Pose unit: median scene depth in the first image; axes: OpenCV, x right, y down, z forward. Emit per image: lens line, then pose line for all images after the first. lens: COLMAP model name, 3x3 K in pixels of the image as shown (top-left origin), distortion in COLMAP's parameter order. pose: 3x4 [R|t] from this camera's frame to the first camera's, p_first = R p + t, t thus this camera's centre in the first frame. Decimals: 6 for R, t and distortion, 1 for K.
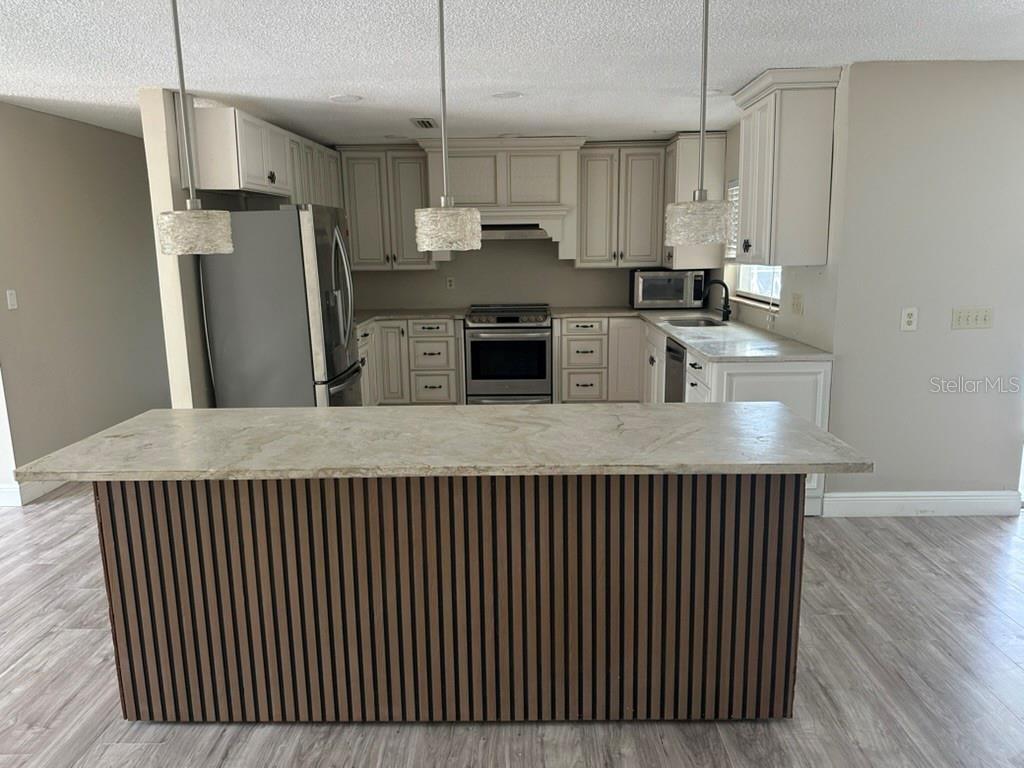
lens RADIAL K [[710.8, 0, 520.1], [0, 710.8, 381.4], [0, 0, 1]] dist [0.046372, -0.058676]
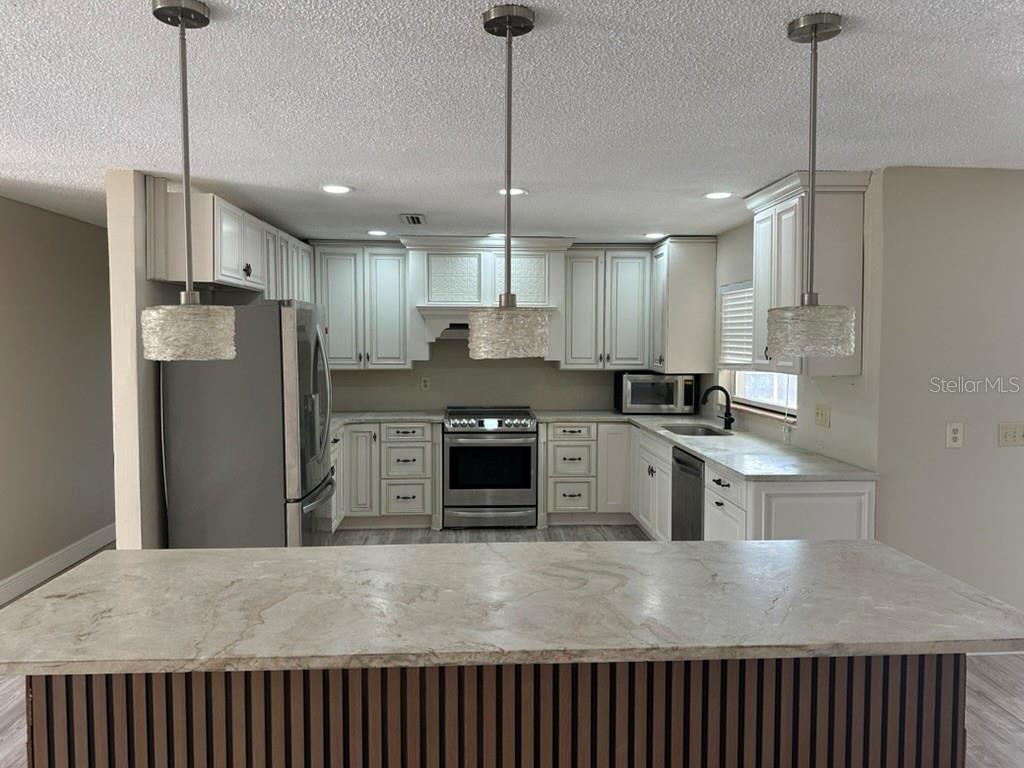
lens RADIAL K [[710.8, 0, 510.4], [0, 710.8, 382.5], [0, 0, 1]] dist [0.046372, -0.058676]
pose [[0.997562, 0.012778, 0.068613, -0.089644], [-0.003593, 0.991195, -0.132362, -0.029395], [-0.069700, 0.131793, 0.988824, 0.118514]]
